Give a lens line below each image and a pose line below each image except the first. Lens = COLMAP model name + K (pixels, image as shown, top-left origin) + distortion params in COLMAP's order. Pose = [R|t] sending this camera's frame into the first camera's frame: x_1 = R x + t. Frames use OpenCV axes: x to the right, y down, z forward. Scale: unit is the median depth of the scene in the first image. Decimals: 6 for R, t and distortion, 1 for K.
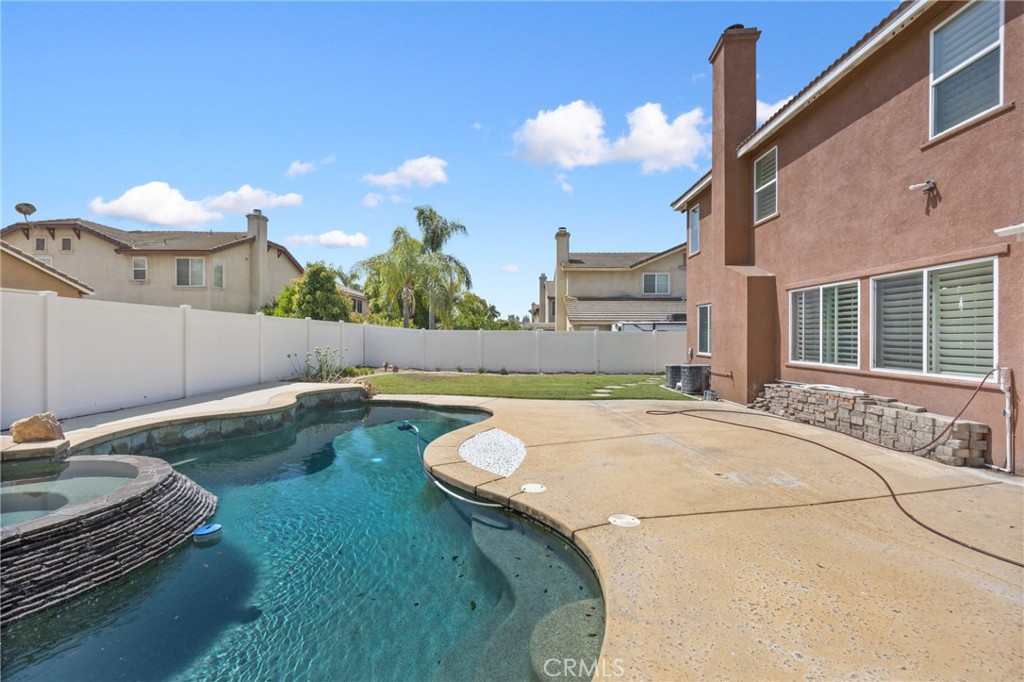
lens RADIAL K [[418.8, 0, 512.8], [0, 418.8, 341.1], [0, 0, 1]] dist [0.001729, -0.000526]
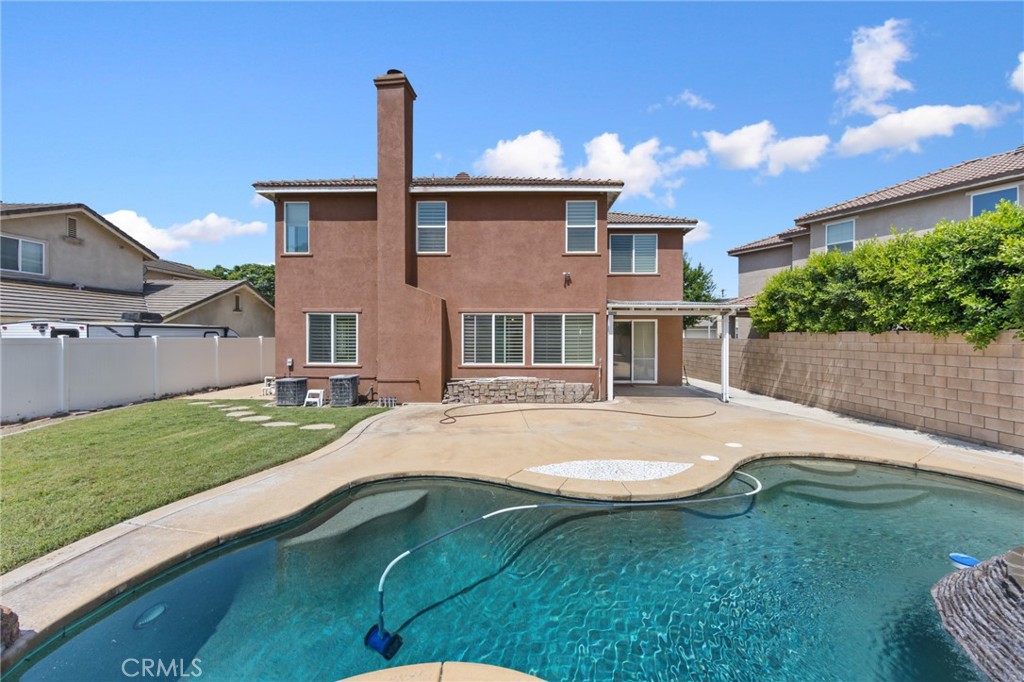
lens RADIAL K [[403.0, 0, 512.8], [0, 403.0, 339.6], [0, 0, 1]] dist [-0.004276, 0.000700]
pose [[0.002431, -0.006668, 0.999975, -0.724021], [0.009130, 0.999936, 0.006646, -0.043309], [-0.999955, 0.009114, 0.002492, 0.894283]]
